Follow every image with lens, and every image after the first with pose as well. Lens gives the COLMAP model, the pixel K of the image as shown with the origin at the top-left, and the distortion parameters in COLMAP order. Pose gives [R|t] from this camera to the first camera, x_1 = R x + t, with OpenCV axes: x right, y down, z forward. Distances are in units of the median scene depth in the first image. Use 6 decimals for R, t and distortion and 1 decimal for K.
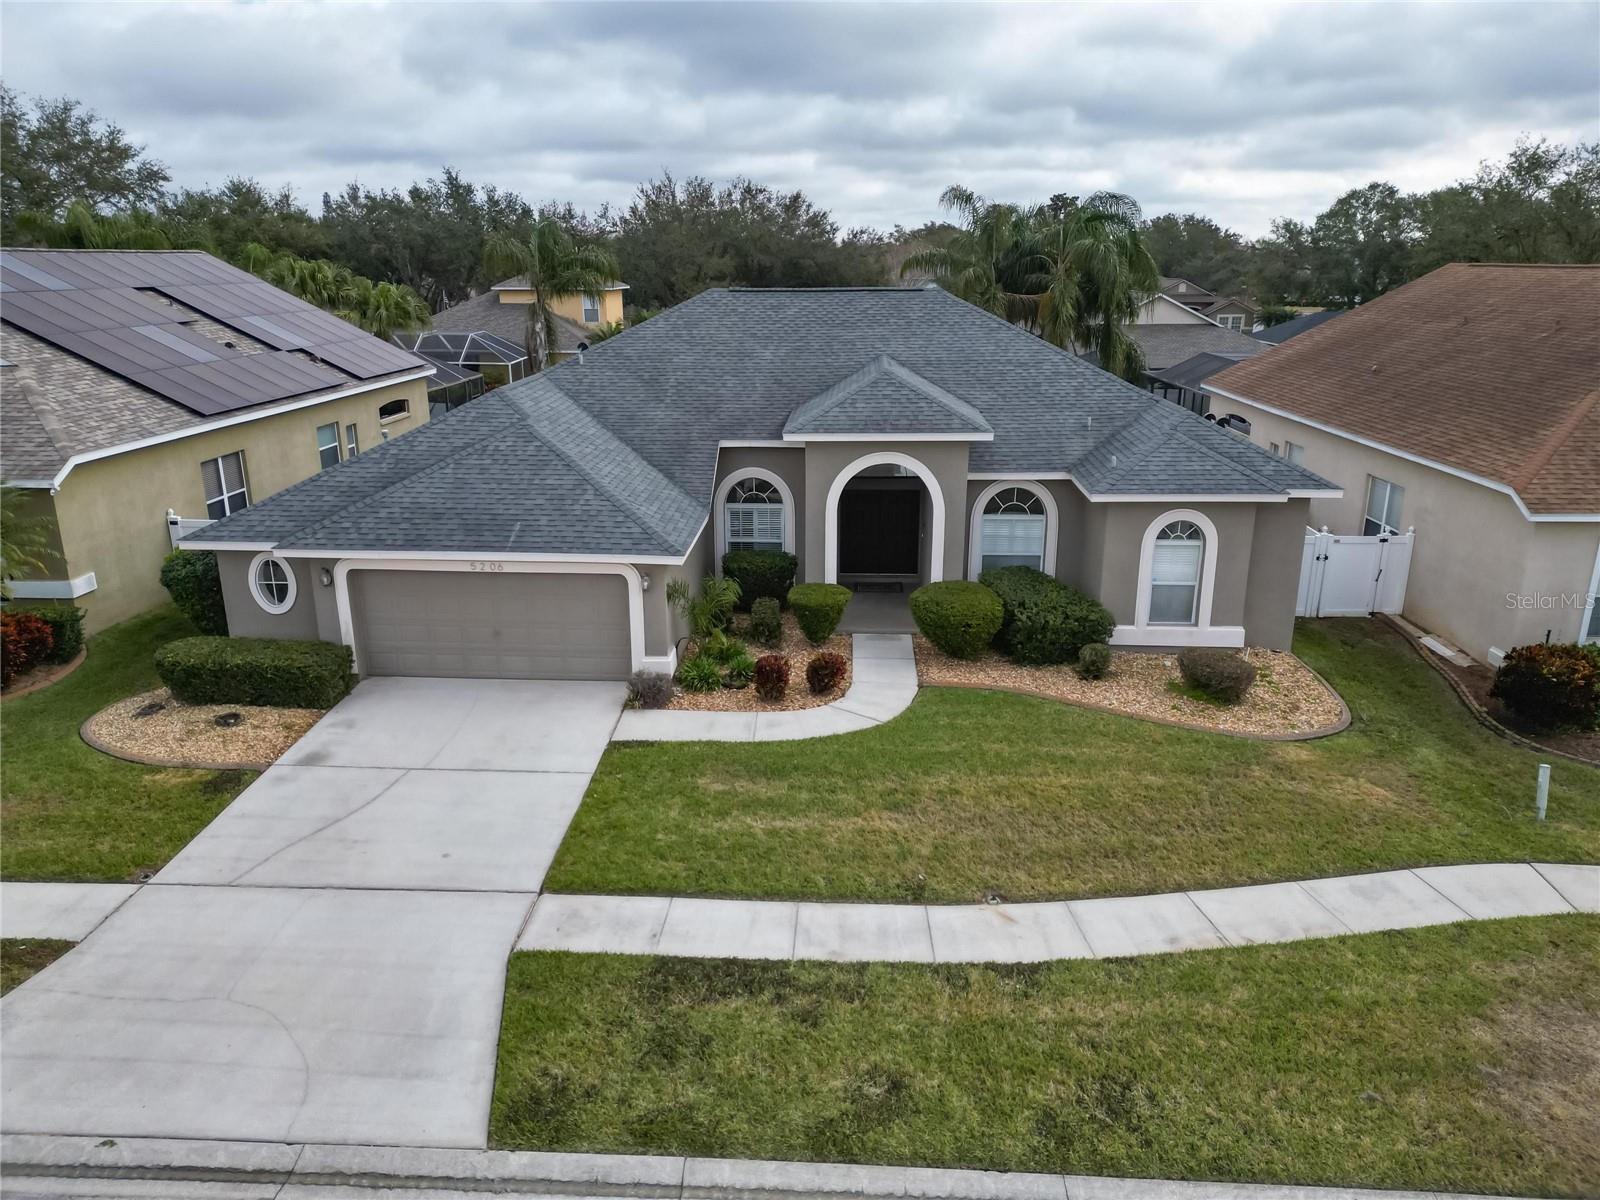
lens RADIAL K [[1114.0, 0, 802.5], [0, 1114.0, 605.5], [0, 0, 1]] dist [0.069718, -0.067015]
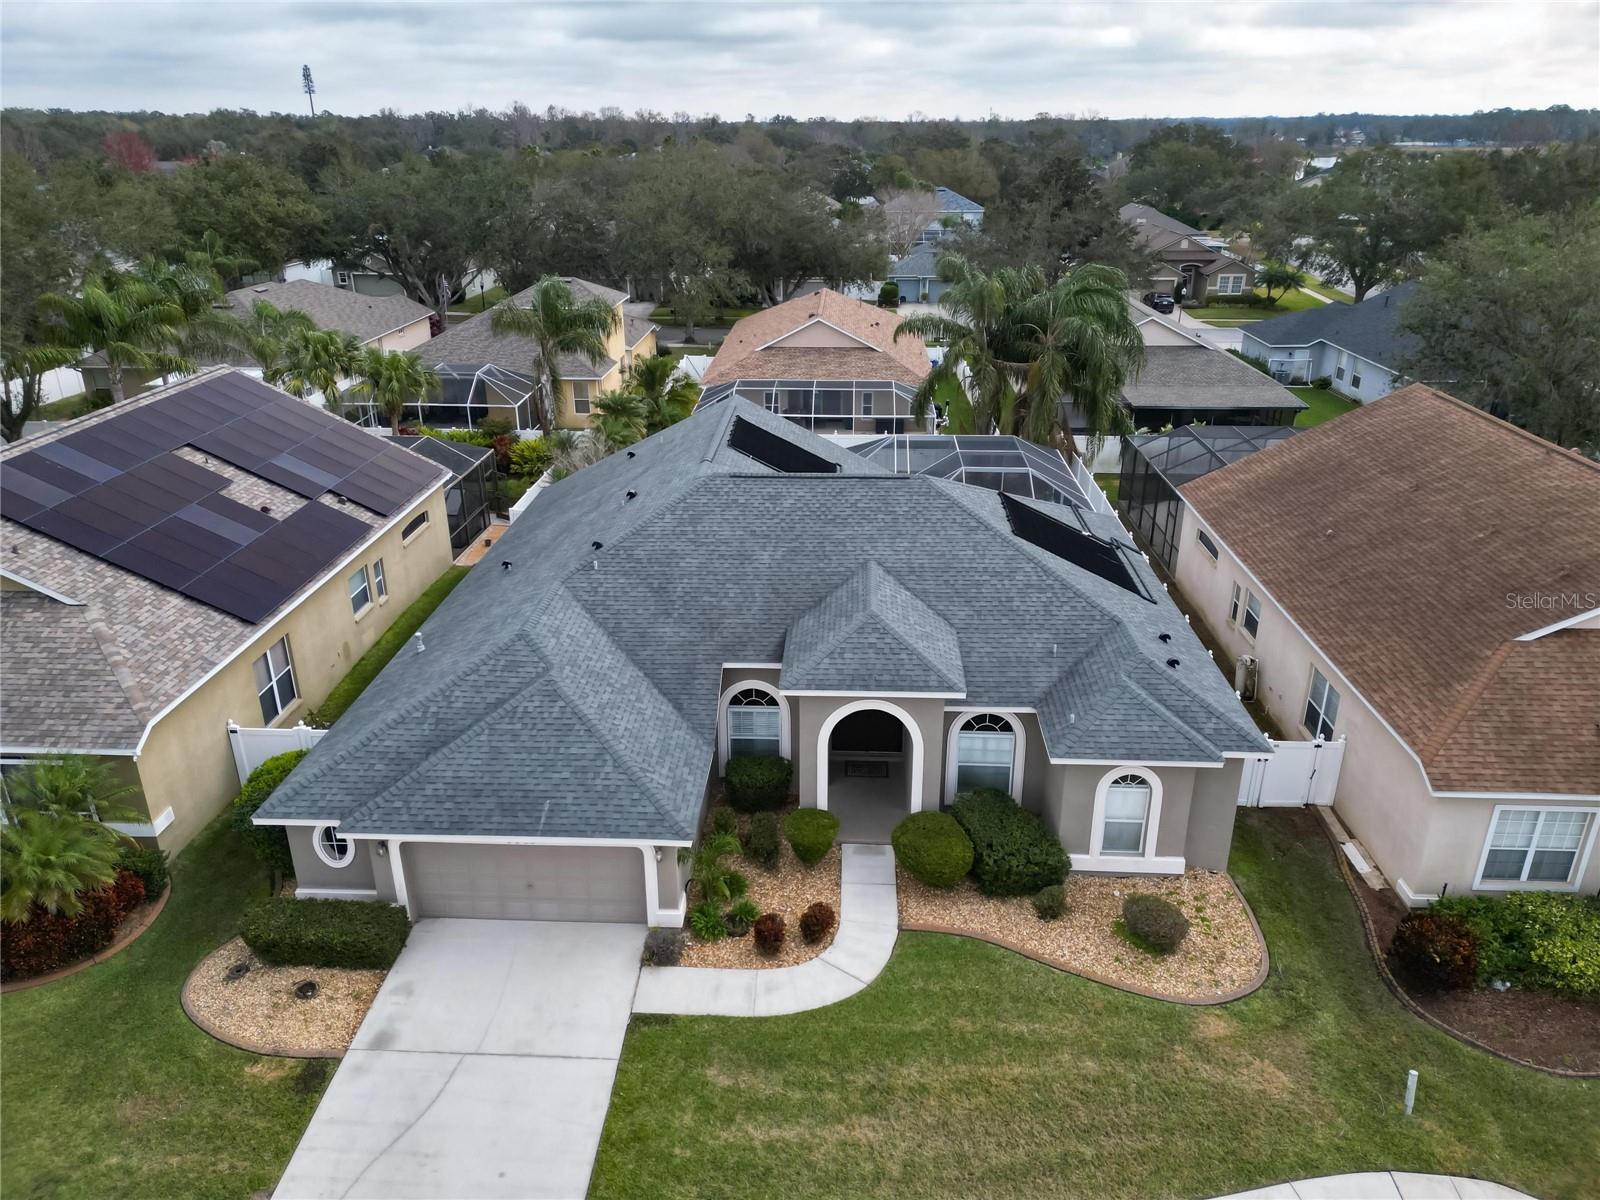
lens RADIAL K [[1114.0, 0, 802.3], [0, 1114.0, 602.6], [0, 0, 1]] dist [0.069718, -0.067015]
pose [[0.999998, -0.001523, -0.001359, 0.008114], [0.001654, 0.994735, 0.102464, -0.389482], [0.001196, -0.102466, 0.994736, -0.117004]]
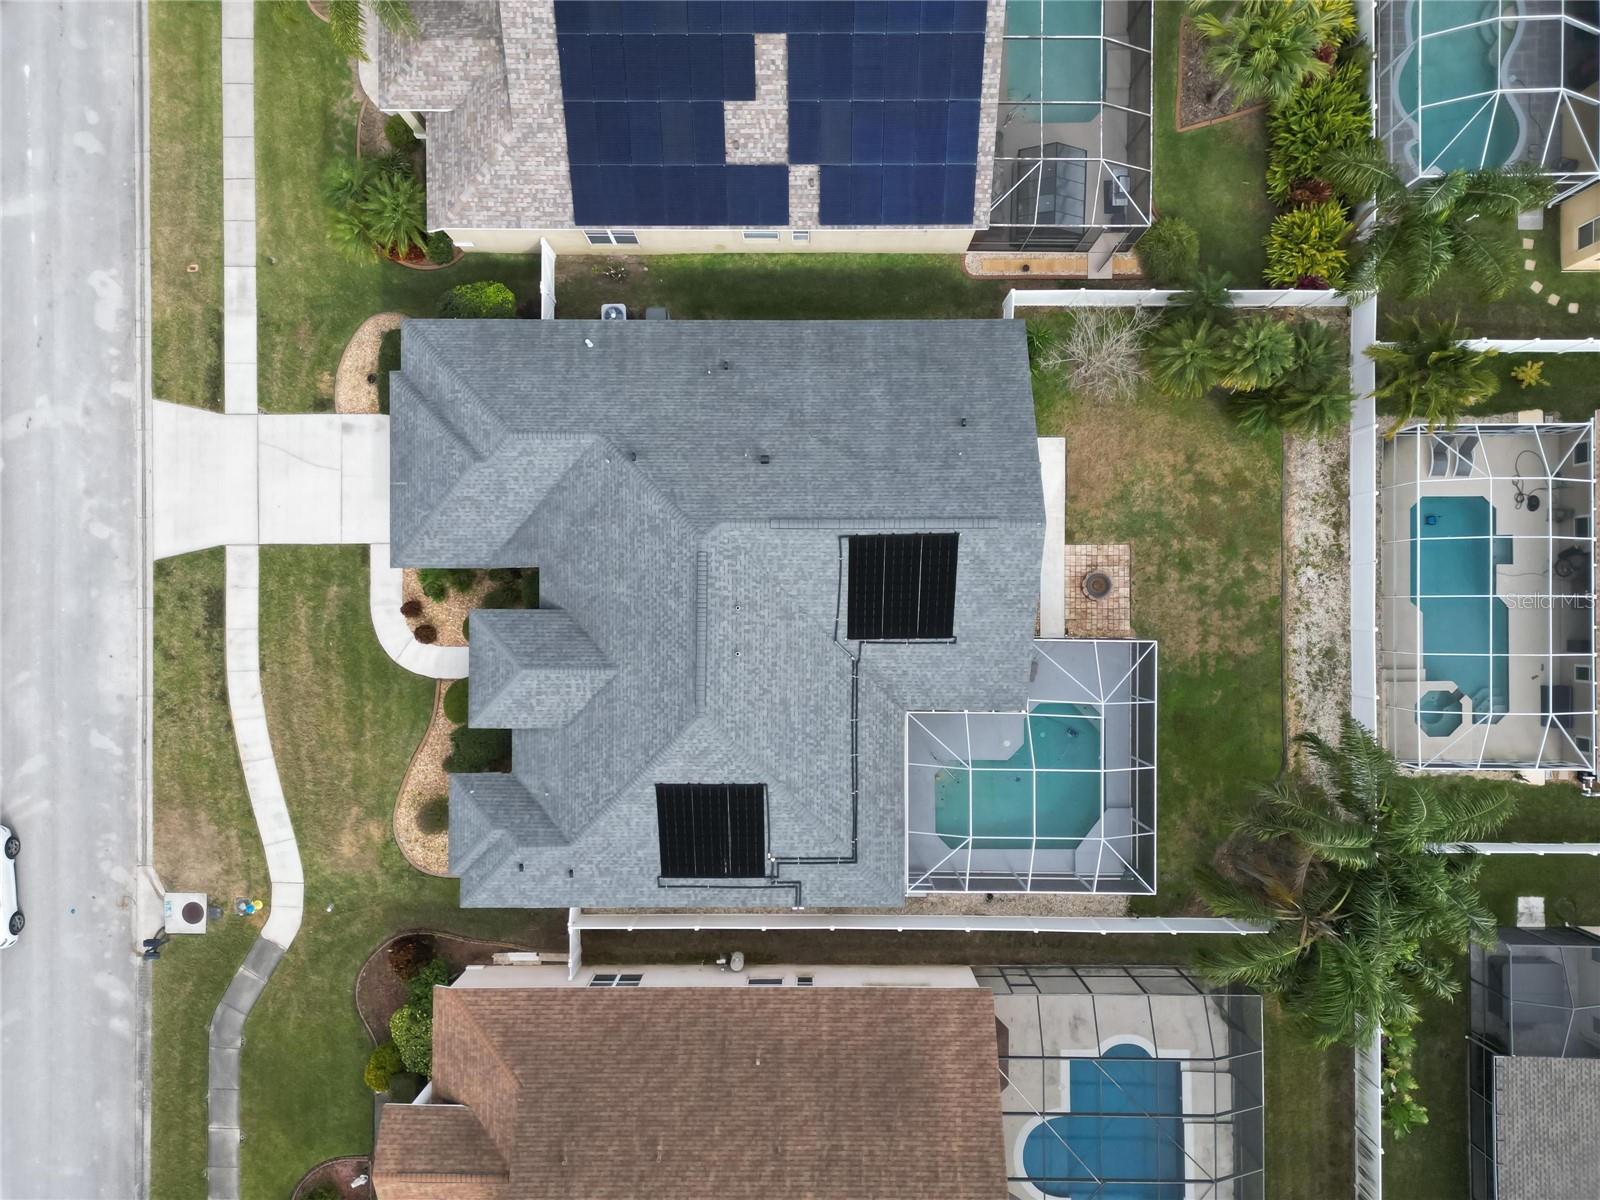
lens RADIAL K [[1114.0, 0, 800.7], [0, 1114.0, 600.7], [0, 0, 1]] dist [0.069718, -0.067015]
pose [[0.044422, 0.998990, -0.006767, 0.003319], [-0.287156, 0.019256, 0.957690, -2.199908], [0.956853, -0.040600, 0.287721, 1.077966]]
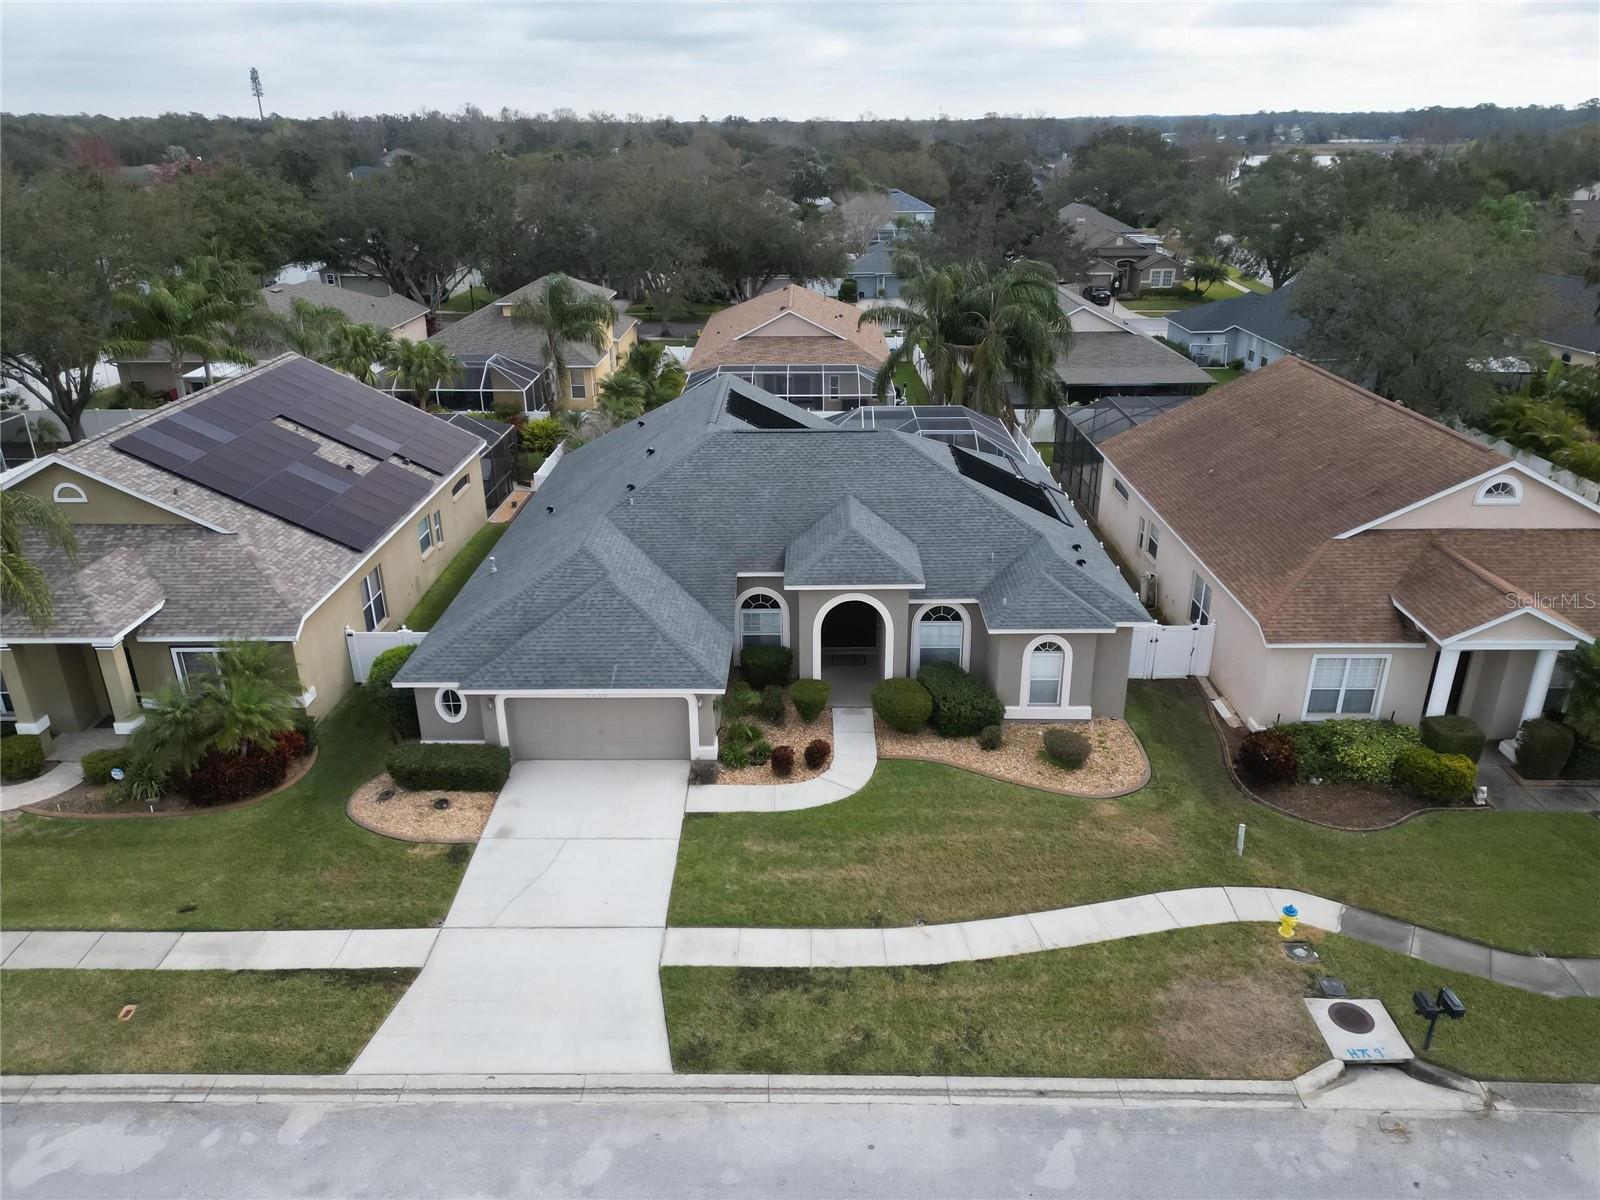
lens RADIAL K [[1114.0, 0, 802.7], [0, 1114.0, 601.7], [0, 0, 1]] dist [0.069718, -0.067015]
pose [[0.999194, -0.021261, 0.034045, -0.047422], [0.017658, 0.994542, 0.102830, -0.309919], [-0.036045, -0.102146, 0.994116, -0.513776]]
